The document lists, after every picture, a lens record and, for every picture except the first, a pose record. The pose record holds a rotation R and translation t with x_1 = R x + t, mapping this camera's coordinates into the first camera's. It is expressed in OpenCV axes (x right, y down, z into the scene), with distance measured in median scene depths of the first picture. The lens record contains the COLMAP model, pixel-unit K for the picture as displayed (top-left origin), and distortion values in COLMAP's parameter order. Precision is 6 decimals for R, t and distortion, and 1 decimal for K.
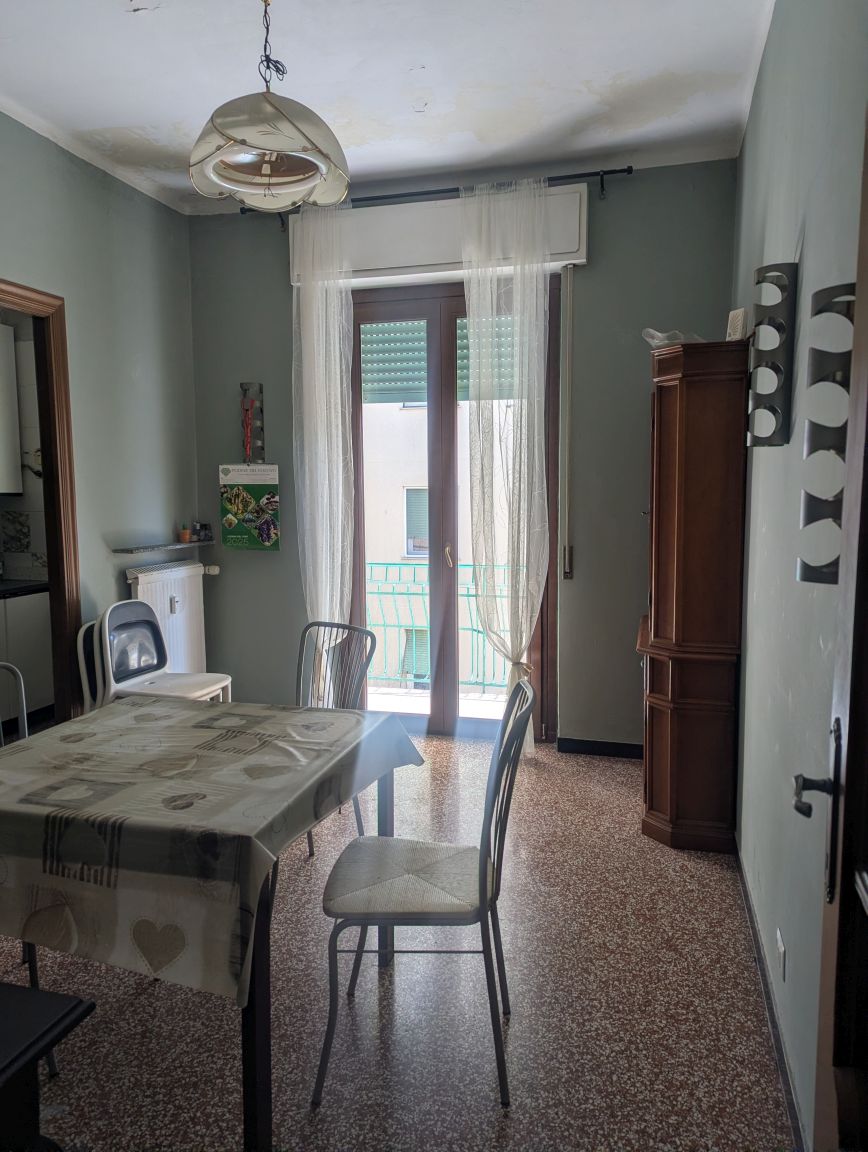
lens RADIAL K [[804.3, 0, 439.7], [0, 804.3, 579.4], [0, 0, 1]] dist [0.050013, -0.032987]
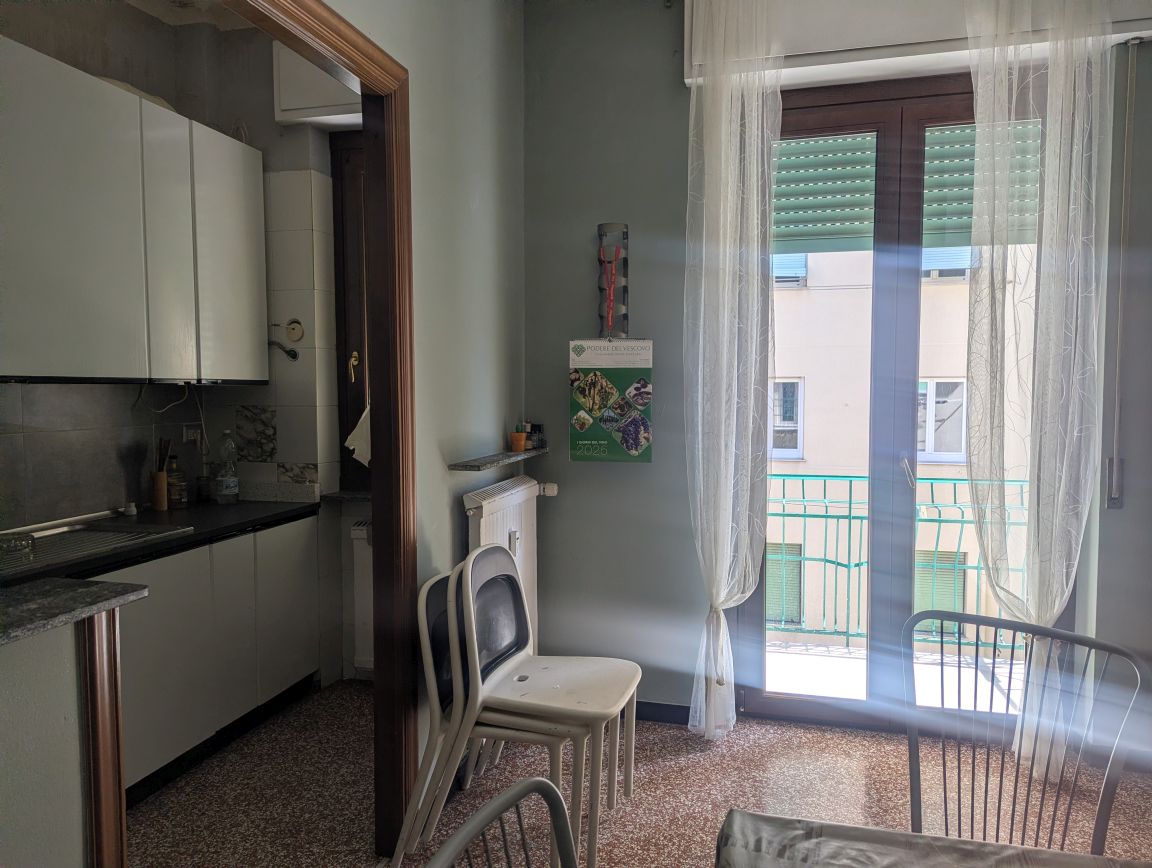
lens RADIAL K [[809.2, 0, 583.6], [0, 809.2, 435.0], [0, 0, 1]] dist [0.050429, -0.039077]
pose [[0.999801, 0.002378, 0.019802, -0.310342], [-0.001464, 0.998937, -0.046075, -0.031390], [-0.019891, 0.046037, 0.998742, 0.343797]]
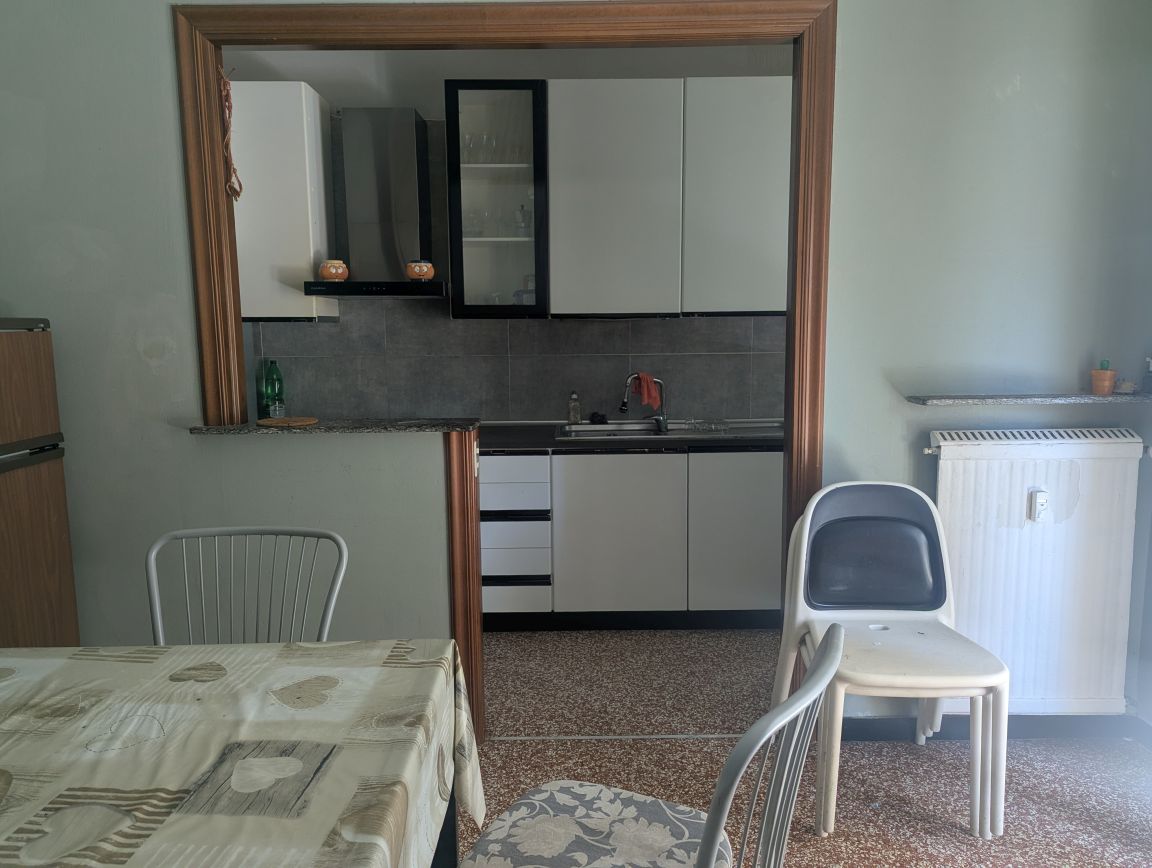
lens RADIAL K [[813.0, 0, 574.5], [0, 813.0, 427.6], [0, 0, 1]] dist [0.053039, -0.040836]
pose [[0.265087, 0.118150, -0.956958, 0.127972], [-0.095107, 0.990829, 0.095986, -0.049106], [0.959523, 0.065568, 0.273893, 0.593939]]
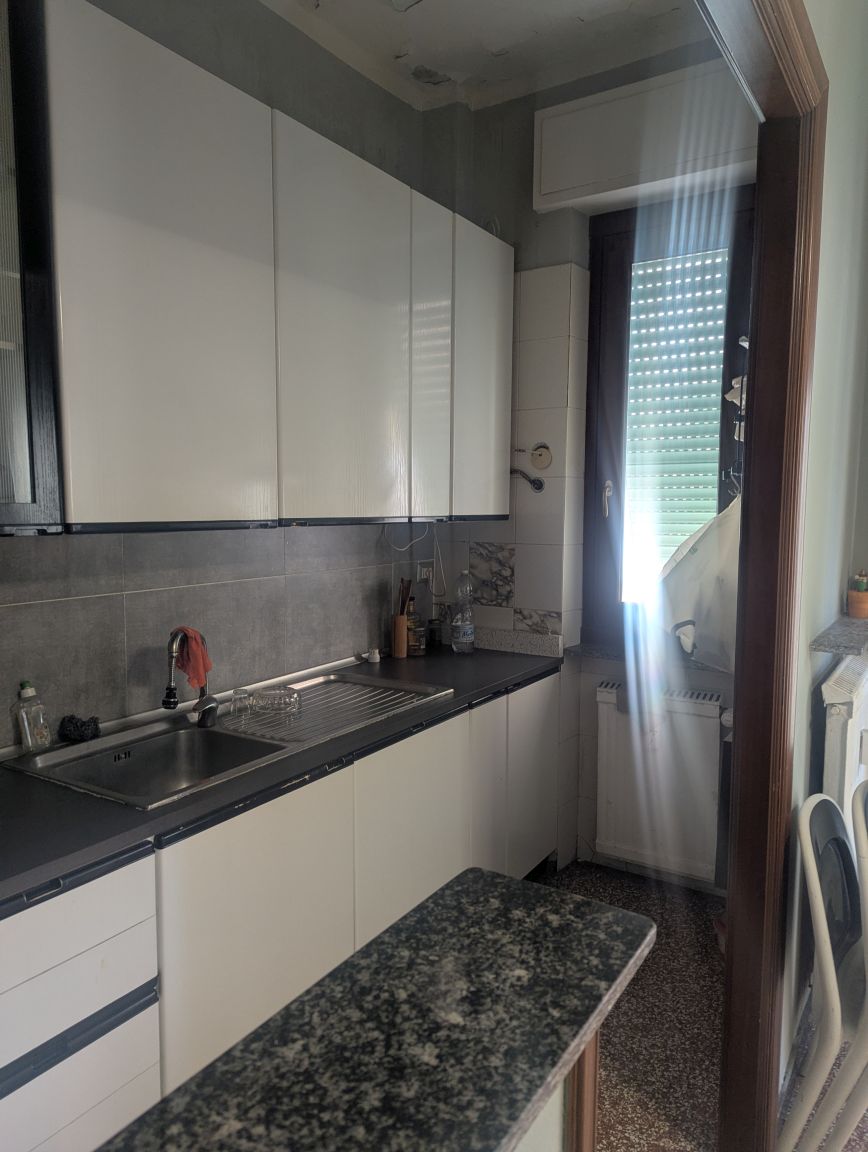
lens RADIAL K [[804.3, 0, 439.7], [0, 804.3, 579.4], [0, 0, 1]] dist [0.050013, -0.032987]
pose [[0.957073, 0.038122, -0.287329, -0.479405], [-0.040984, 0.999152, -0.003950, -0.063985], [0.286934, 0.015556, 0.957824, 0.483512]]
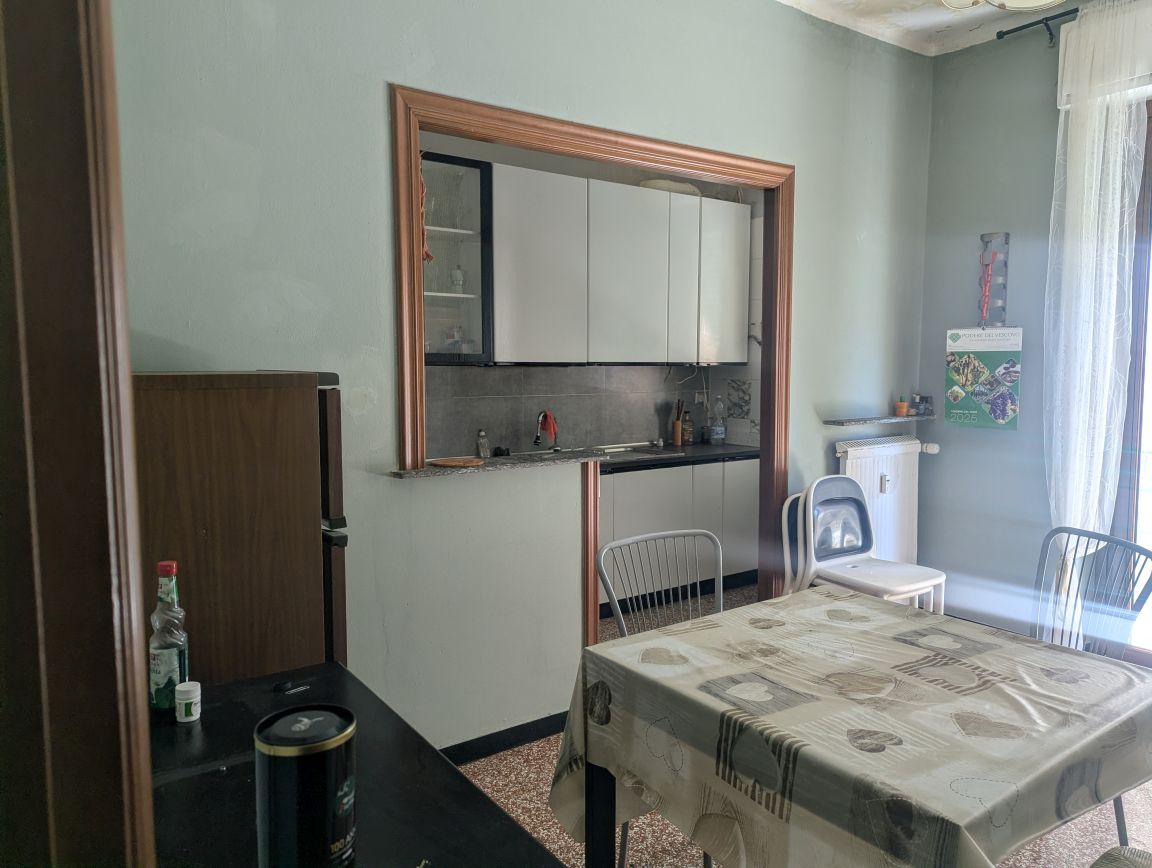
lens RADIAL K [[812.5, 0, 591.1], [0, 812.5, 425.2], [0, 0, 1]] dist [0.064169, -0.055300]
pose [[0.782284, 0.050418, -0.620879, -0.018118], [-0.068926, 0.997605, -0.005833, -0.006979], [0.619097, 0.047358, 0.783885, 0.071619]]
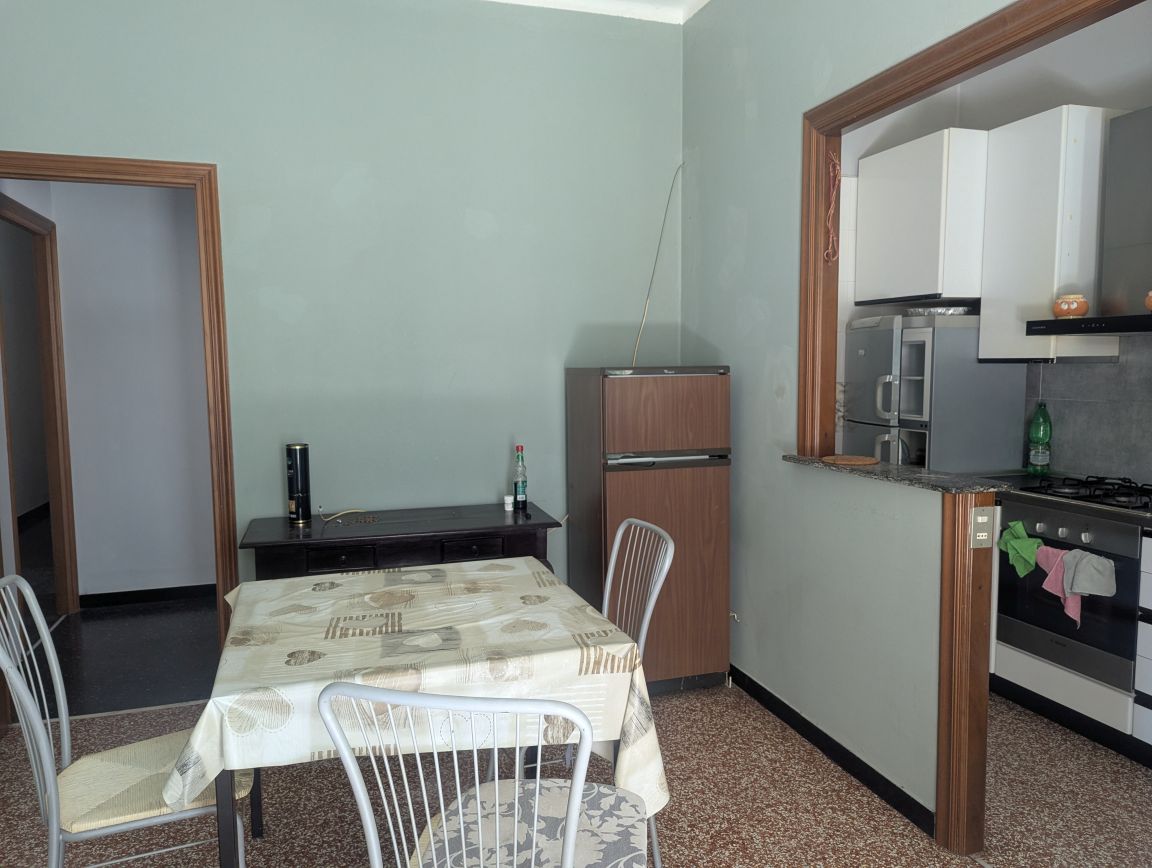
lens RADIAL K [[809.2, 0, 583.6], [0, 809.2, 435.0], [0, 0, 1]] dist [0.050429, -0.039077]
pose [[-0.835167, 0.057430, -0.546990, 0.024286], [-0.049148, 0.982762, 0.178223, -0.104492], [0.547797, 0.175729, -0.817947, 0.993072]]
